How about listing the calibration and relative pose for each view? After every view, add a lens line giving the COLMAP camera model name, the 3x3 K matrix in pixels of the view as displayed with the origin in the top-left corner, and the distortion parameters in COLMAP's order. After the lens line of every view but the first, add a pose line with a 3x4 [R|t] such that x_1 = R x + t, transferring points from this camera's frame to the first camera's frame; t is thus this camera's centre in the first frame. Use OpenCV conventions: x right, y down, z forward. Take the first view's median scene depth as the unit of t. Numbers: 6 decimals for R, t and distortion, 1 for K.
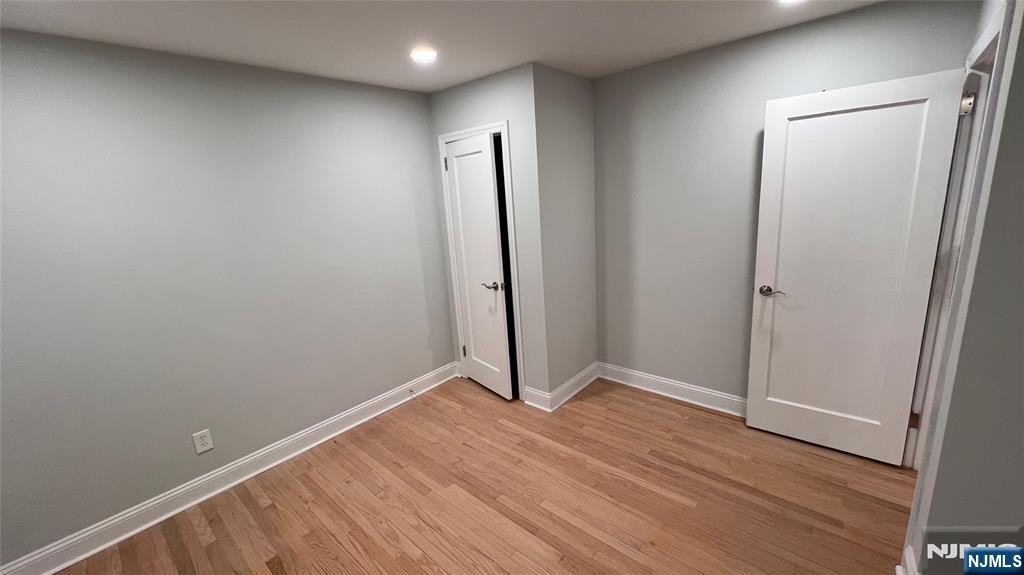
lens RADIAL K [[409.0, 0, 511.9], [0, 409.0, 286.2], [0, 0, 1]] dist [-0.011917, -0.000261]
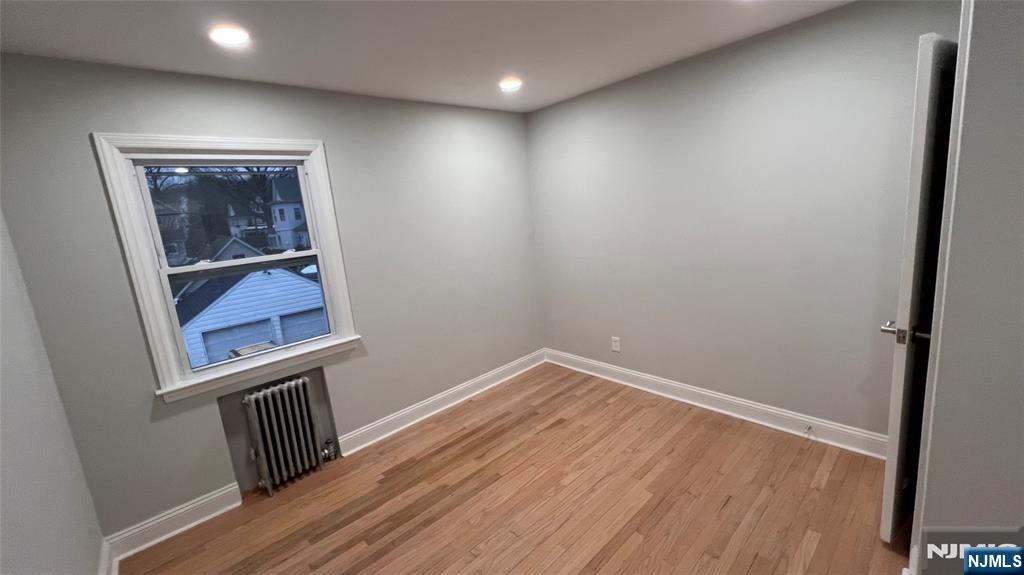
lens RADIAL K [[406.8, 0, 512.1], [0, 406.8, 287.1], [0, 0, 1]] dist [0.003899, -0.000506]
pose [[-0.092806, 0.267546, -0.959065, 0.667292], [-0.132545, 0.951330, 0.278214, -0.189345], [0.986823, 0.152939, -0.052827, 0.667557]]
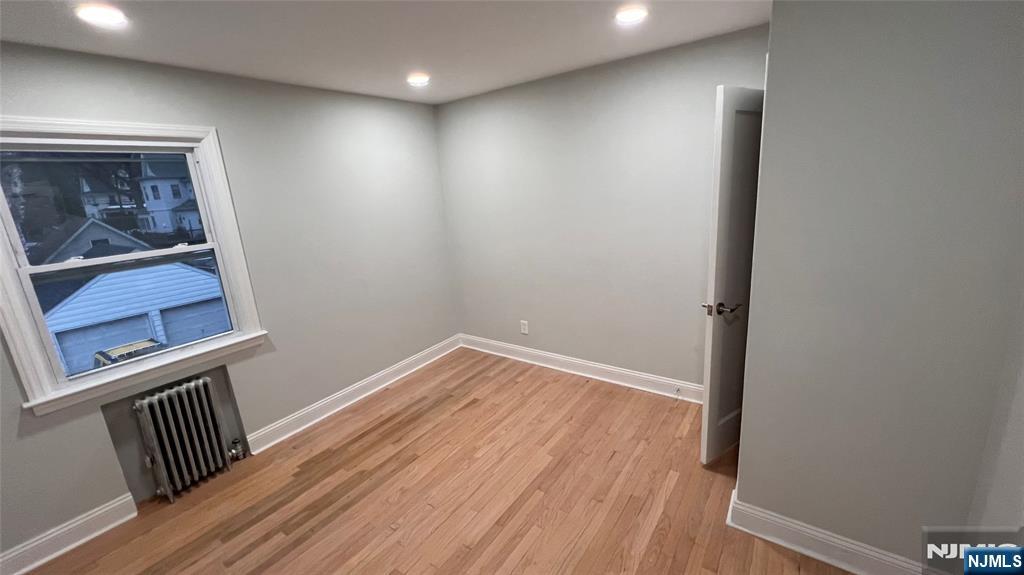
lens RADIAL K [[406.8, 0, 510.6], [0, 406.8, 284.1], [0, 0, 1]] dist [0.003899, -0.000506]
pose [[0.101752, 0.299772, -0.948569, 0.742136], [-0.167686, 0.945043, 0.280670, -0.236283], [0.980575, 0.130503, 0.146428, 0.682450]]
